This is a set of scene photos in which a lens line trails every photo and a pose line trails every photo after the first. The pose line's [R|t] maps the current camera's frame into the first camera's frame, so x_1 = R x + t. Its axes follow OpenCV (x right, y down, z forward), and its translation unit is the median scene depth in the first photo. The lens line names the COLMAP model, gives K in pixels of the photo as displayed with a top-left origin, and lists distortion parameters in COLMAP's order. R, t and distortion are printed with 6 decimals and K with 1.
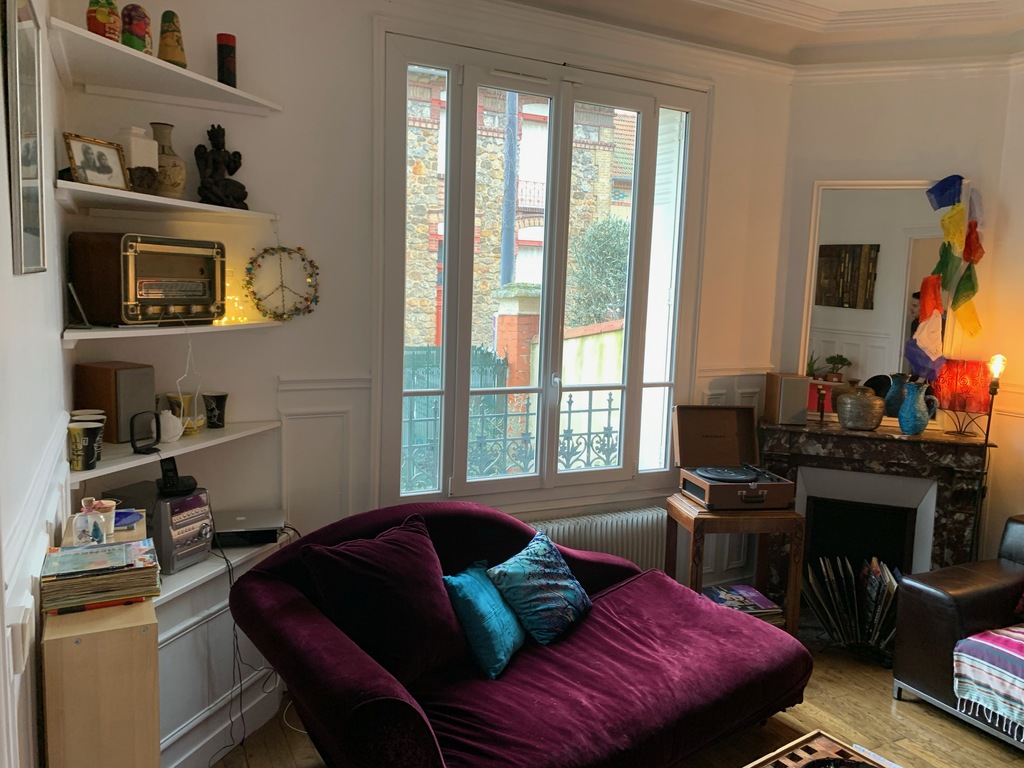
lens RADIAL K [[779.6, 0, 510.1], [0, 779.6, 385.0], [0, 0, 1]] dist [0.016031, -0.013388]
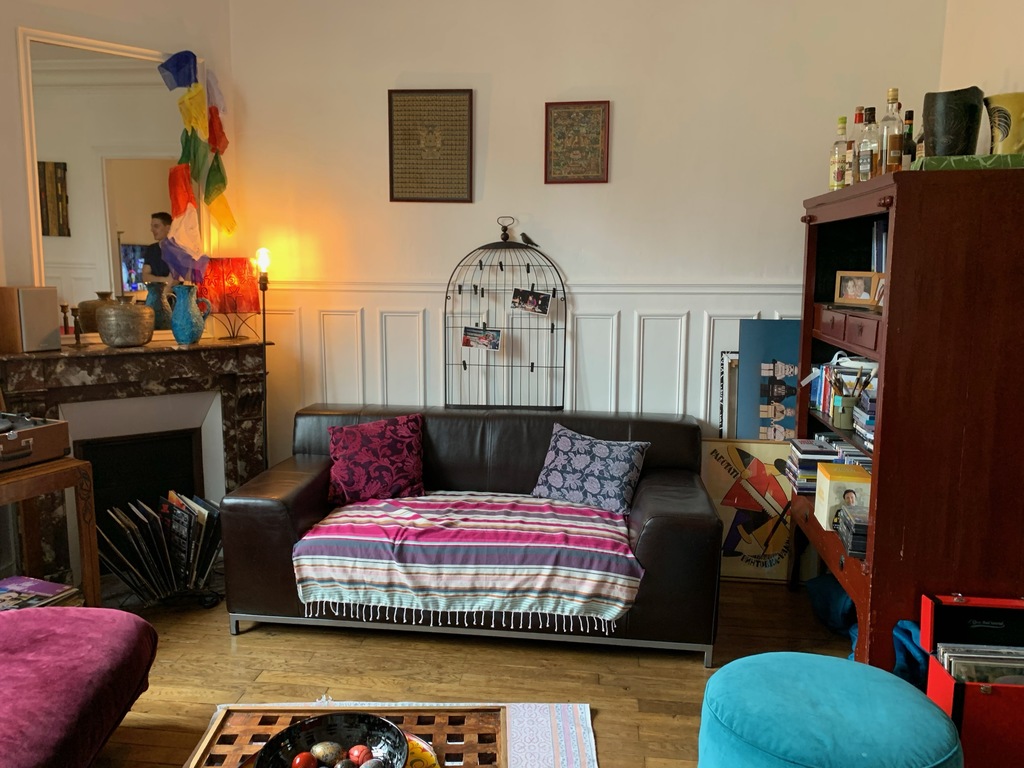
lens RADIAL K [[779.6, 0, 502.9], [0, 779.6, 372.8], [0, 0, 1]] dist [0.016031, -0.013388]
pose [[0.560786, -0.142534, 0.815600, -0.012341], [0.109504, 0.989185, 0.097577, 0.048466], [-0.820688, 0.034591, 0.570329, 0.207253]]
